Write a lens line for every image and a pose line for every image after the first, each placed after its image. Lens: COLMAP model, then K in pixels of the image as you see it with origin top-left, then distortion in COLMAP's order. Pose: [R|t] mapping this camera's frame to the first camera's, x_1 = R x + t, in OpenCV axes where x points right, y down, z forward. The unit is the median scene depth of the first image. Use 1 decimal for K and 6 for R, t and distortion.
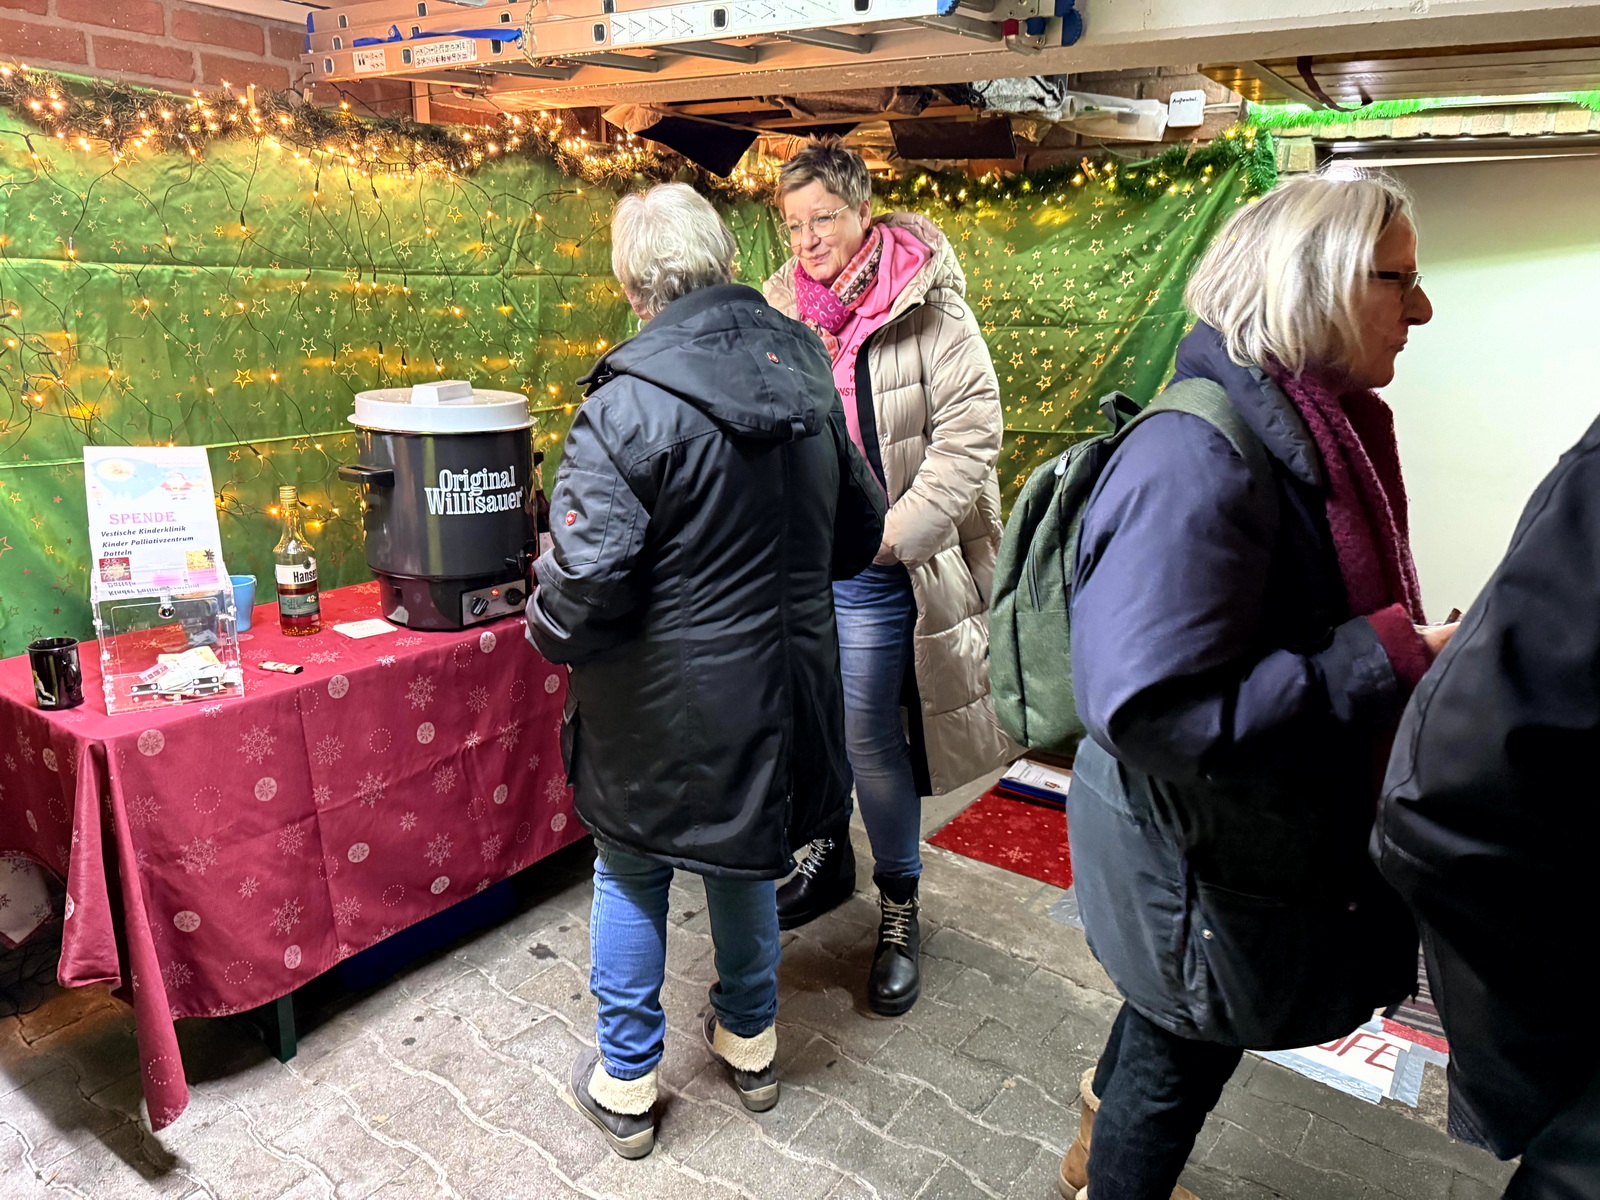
lens RADIAL K [[1120.2, 0, 798.5], [0, 1120.2, 629.7], [0, 0, 1]] dist [0.054274, -0.050318]
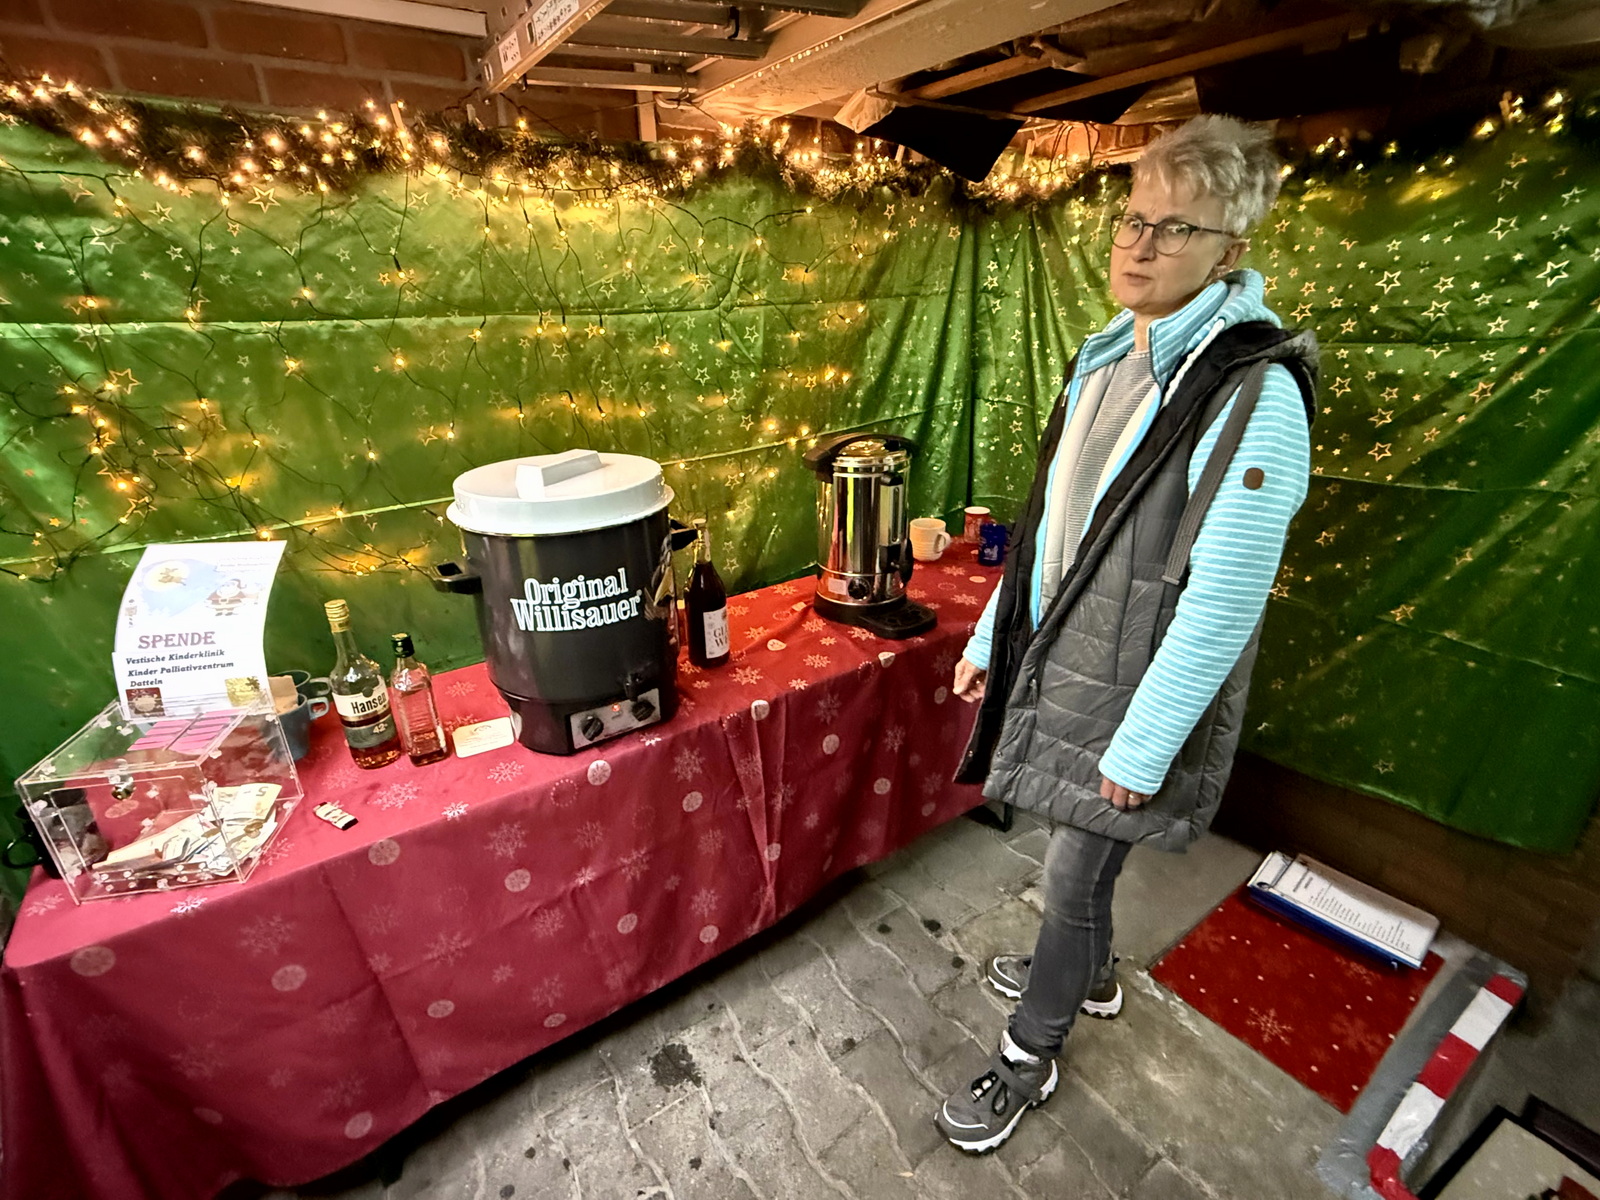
lens RADIAL K [[714.3, 0, 808.4], [0, 714.3, 595.0], [0, 0, 1]] dist [0.008044, -0.001422]
pose [[0.942718, 0.086132, -0.322279, 0.026737], [-0.054234, 0.992811, 0.106696, -0.176518], [0.329152, -0.083106, 0.940613, 0.542033]]
